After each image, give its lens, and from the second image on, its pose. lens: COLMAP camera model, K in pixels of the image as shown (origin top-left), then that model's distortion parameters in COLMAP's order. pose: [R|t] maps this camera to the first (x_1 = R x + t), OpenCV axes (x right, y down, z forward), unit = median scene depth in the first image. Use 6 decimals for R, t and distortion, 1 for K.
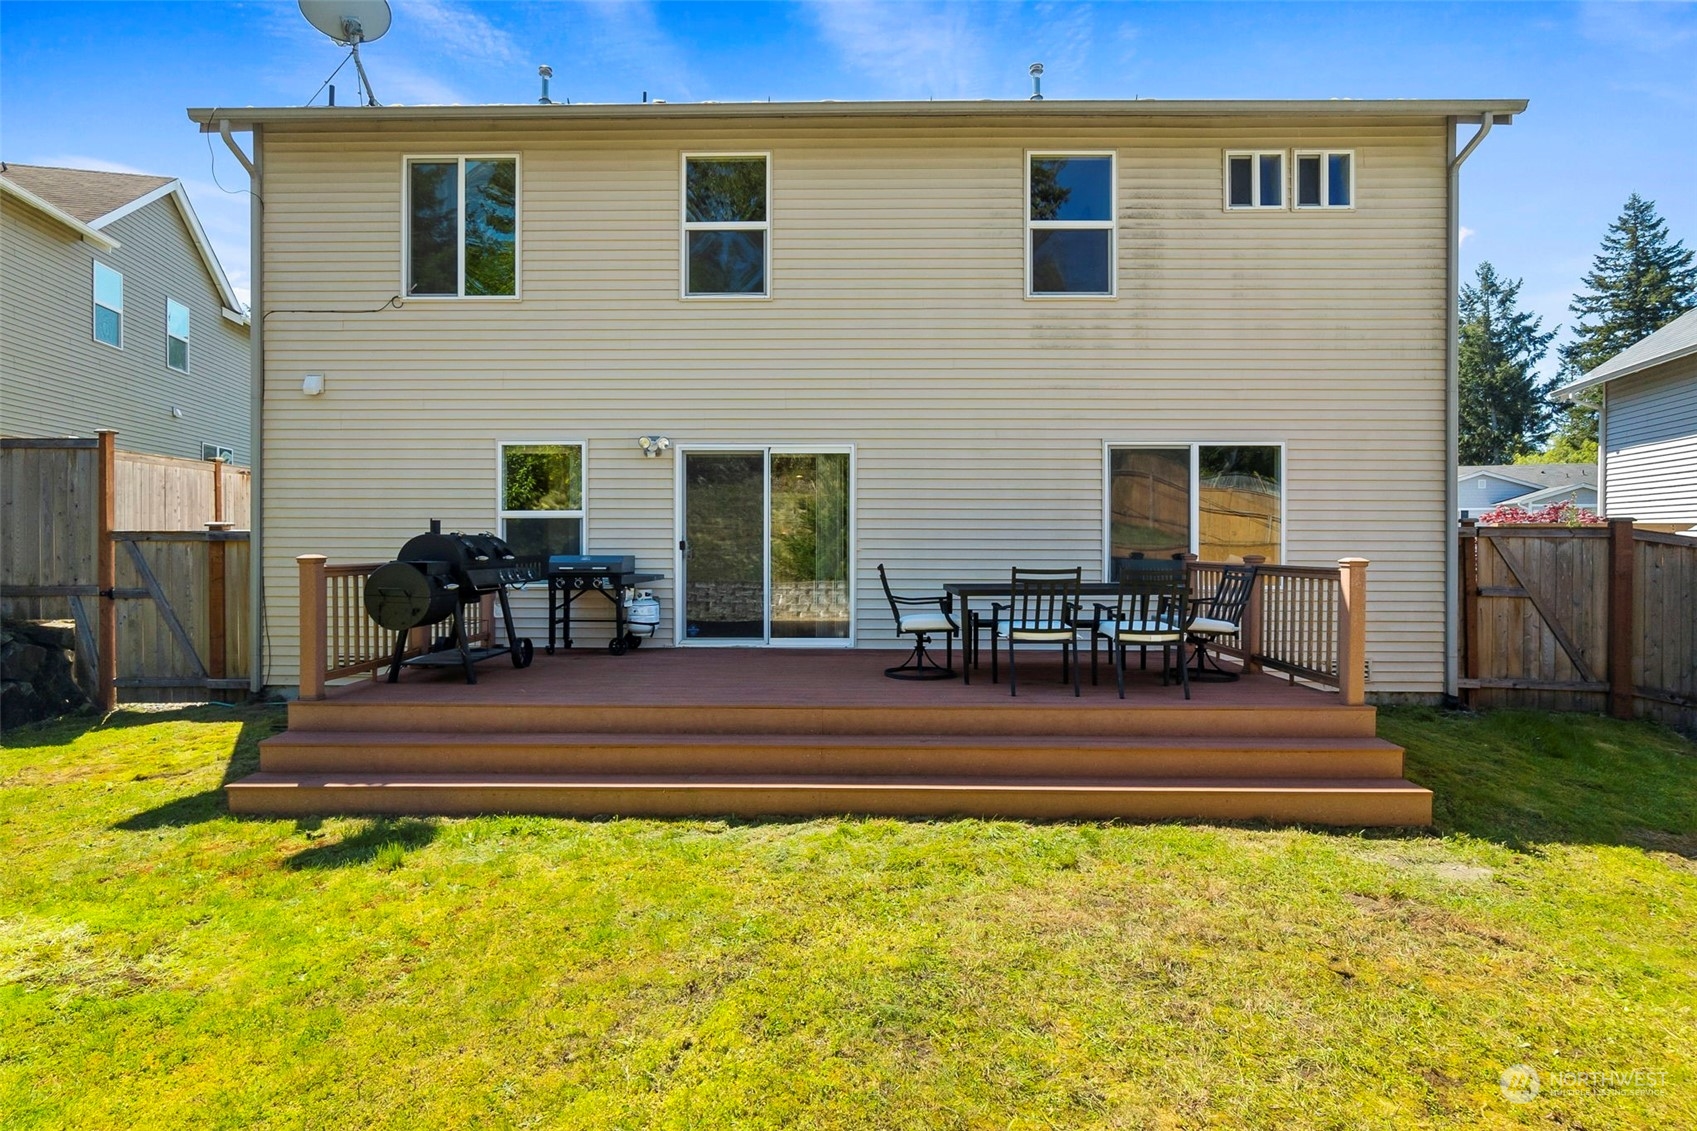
lens RADIAL K [[868.2, 0, 855.9], [0, 868.2, 539.3], [0, 0, 1]] dist [-0.004572, -0.001081]
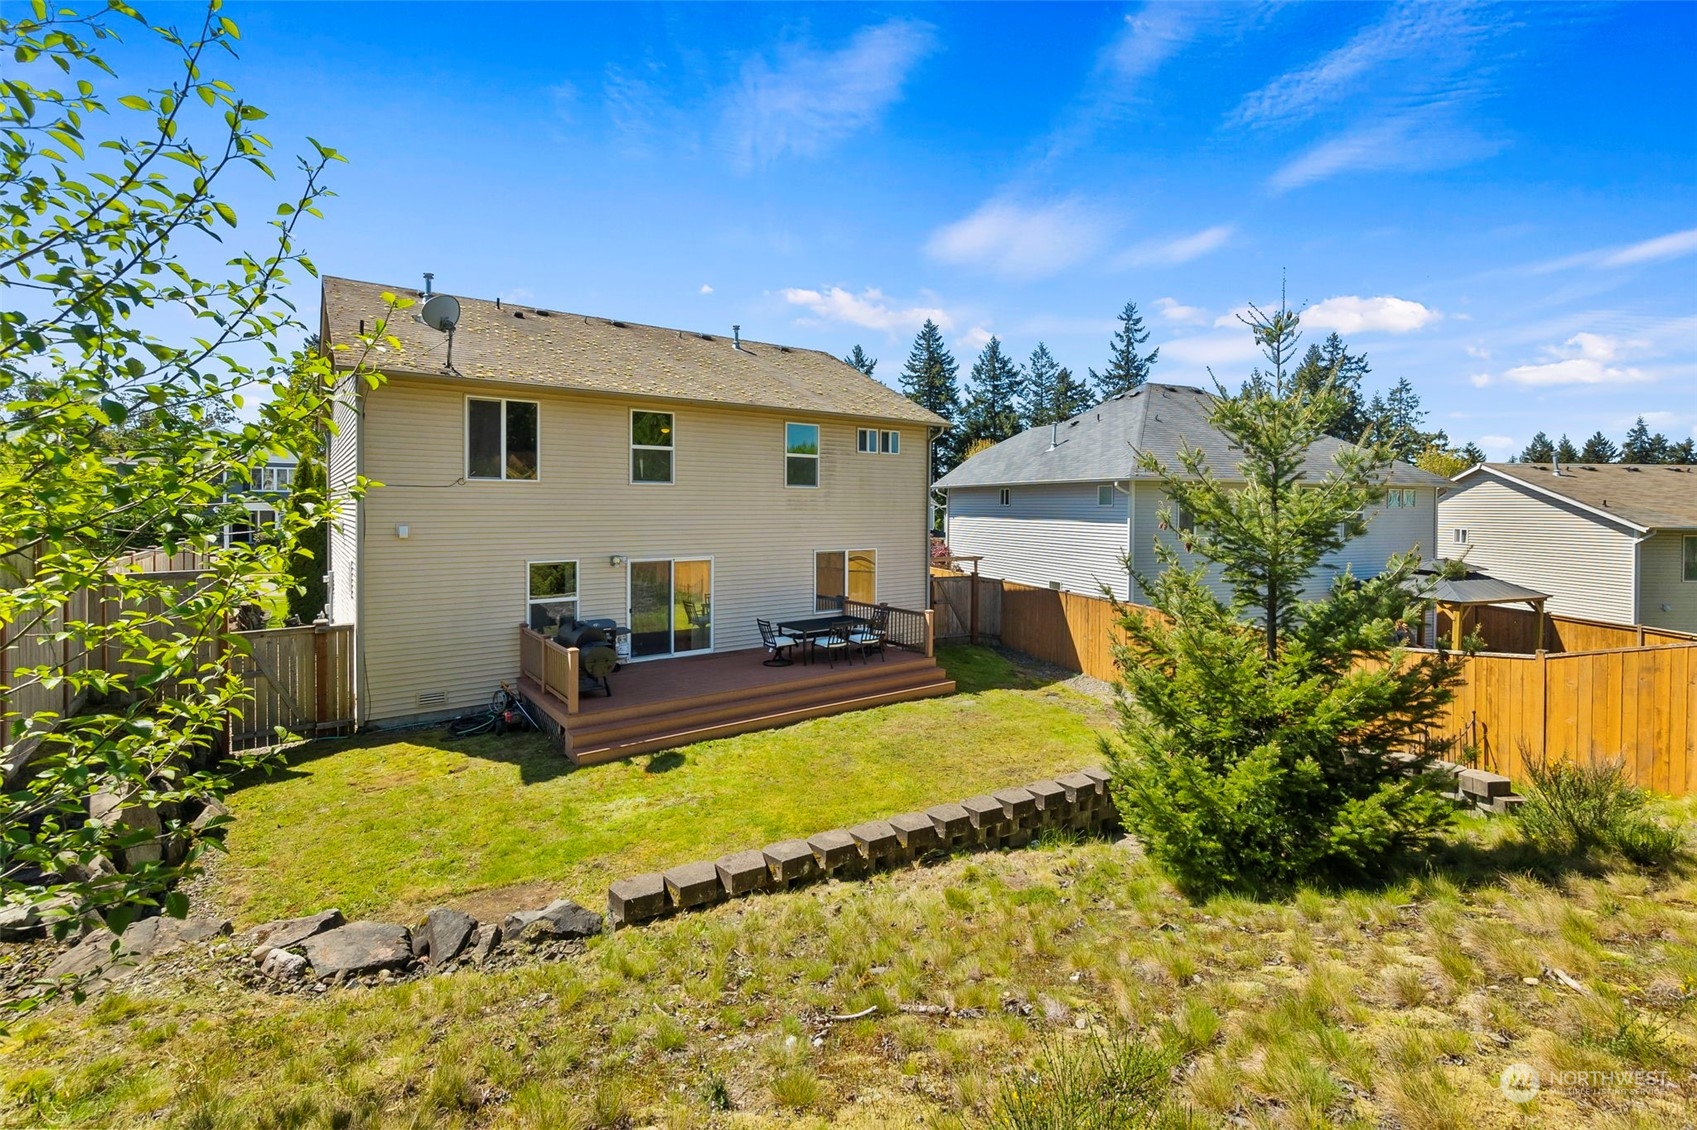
lens RADIAL K [[660.1, 0, 848.8], [0, 660.1, 529.1], [0, 0, 1]] dist [-0.000224, -0.000030]
pose [[0.819219, -0.012355, 0.573347, -0.650638], [0.006067, 0.999899, 0.012879, -0.192947], [-0.573448, -0.007072, 0.819211, -0.493259]]
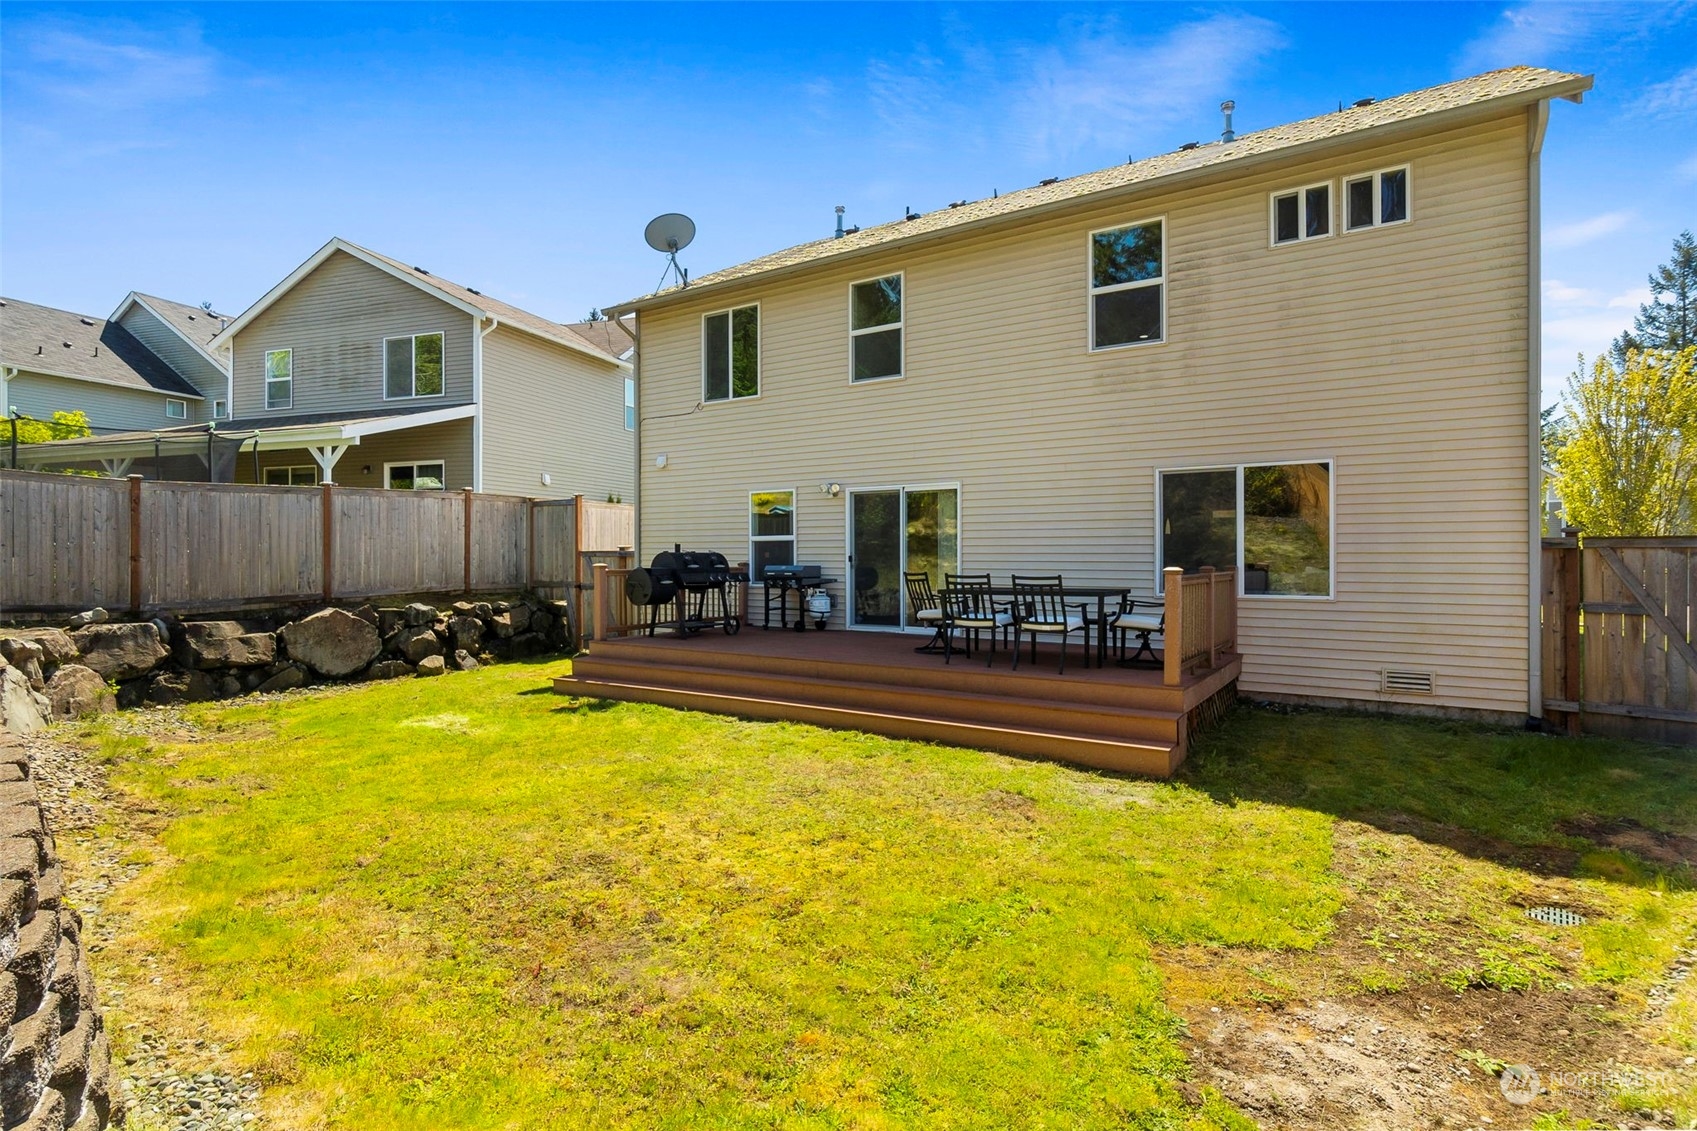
lens RADIAL K [[868.0, 0, 852.0], [0, 868.0, 551.2], [0, 0, 1]] dist [-0.001184, -0.000334]
pose [[0.840914, -0.006322, -0.541132, 0.570968], [0.005064, 0.999980, -0.003814, 0.000300], [0.541145, 0.000467, 0.840929, -0.194032]]
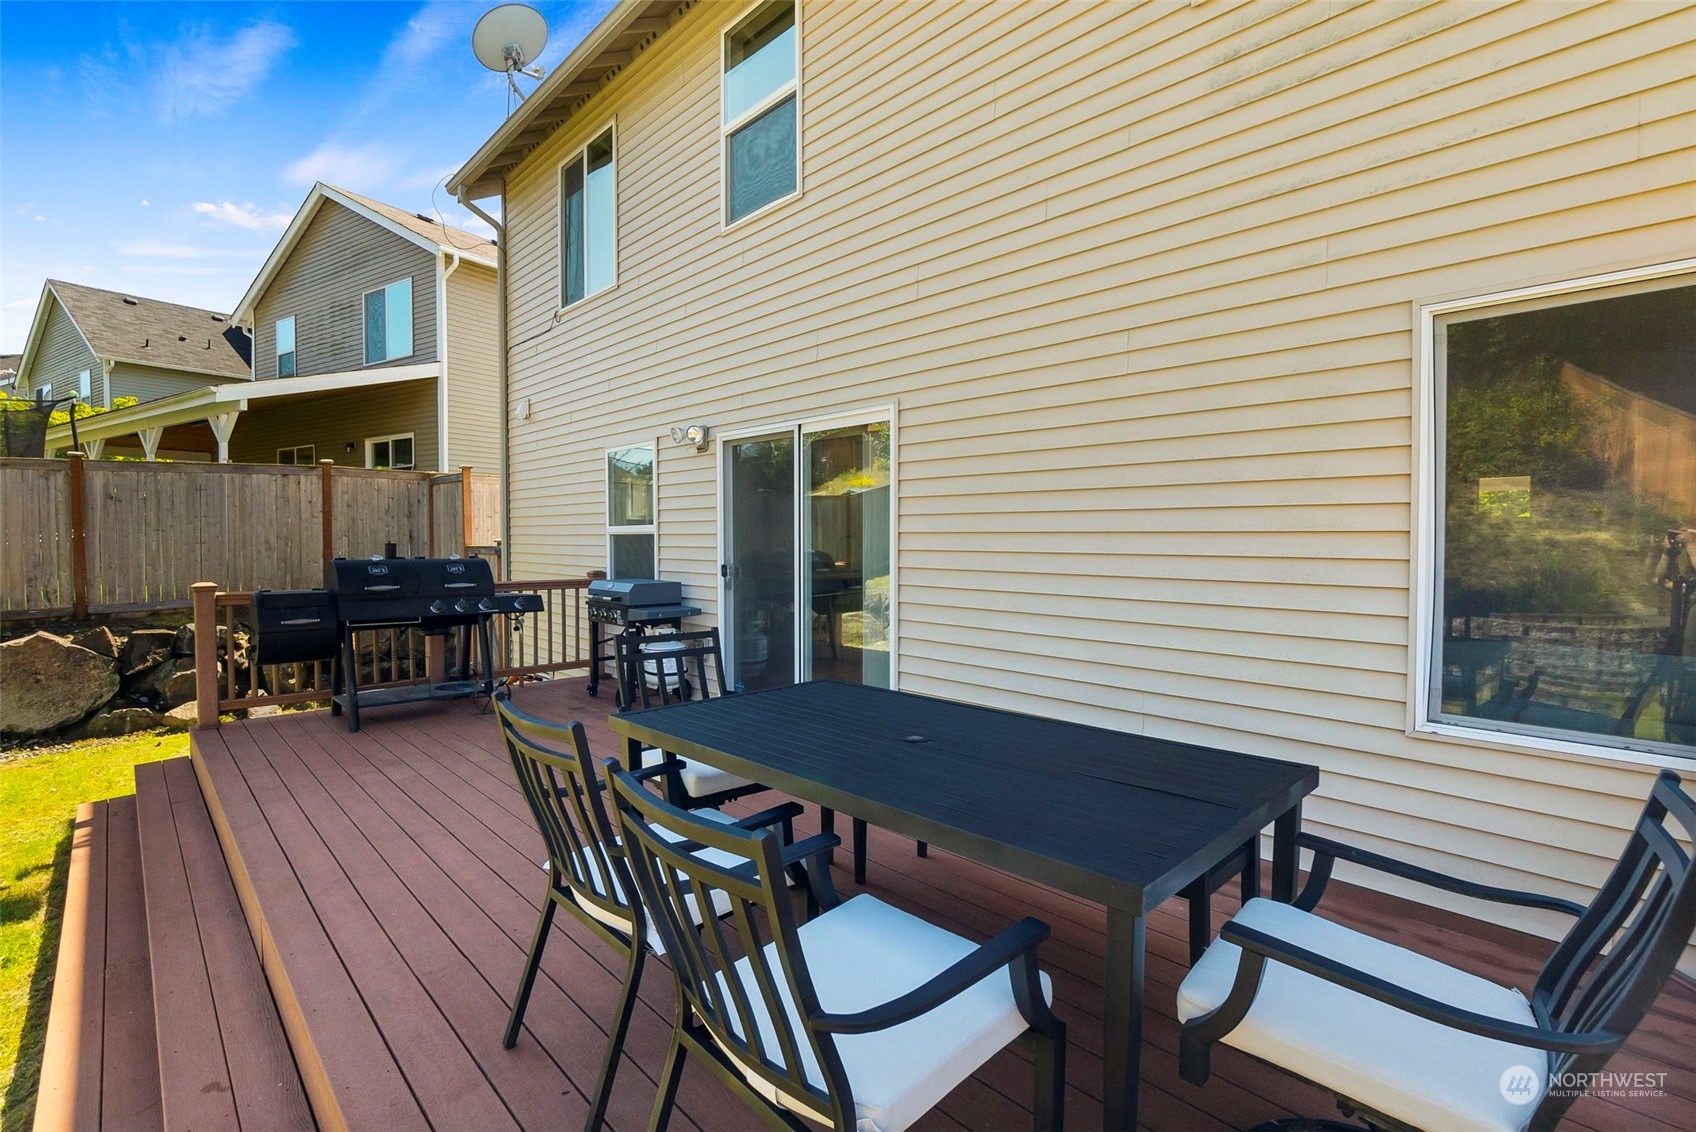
lens RADIAL K [[796.5, 0, 843.3], [0, 796.5, 548.1], [0, 0, 1]] dist [-0.002558, -0.000172]
pose [[0.684942, 0.007682, -0.728557, 0.360229], [0.004932, 0.999873, 0.015180, -0.021623], [0.728581, -0.013991, 0.684817, 0.610547]]
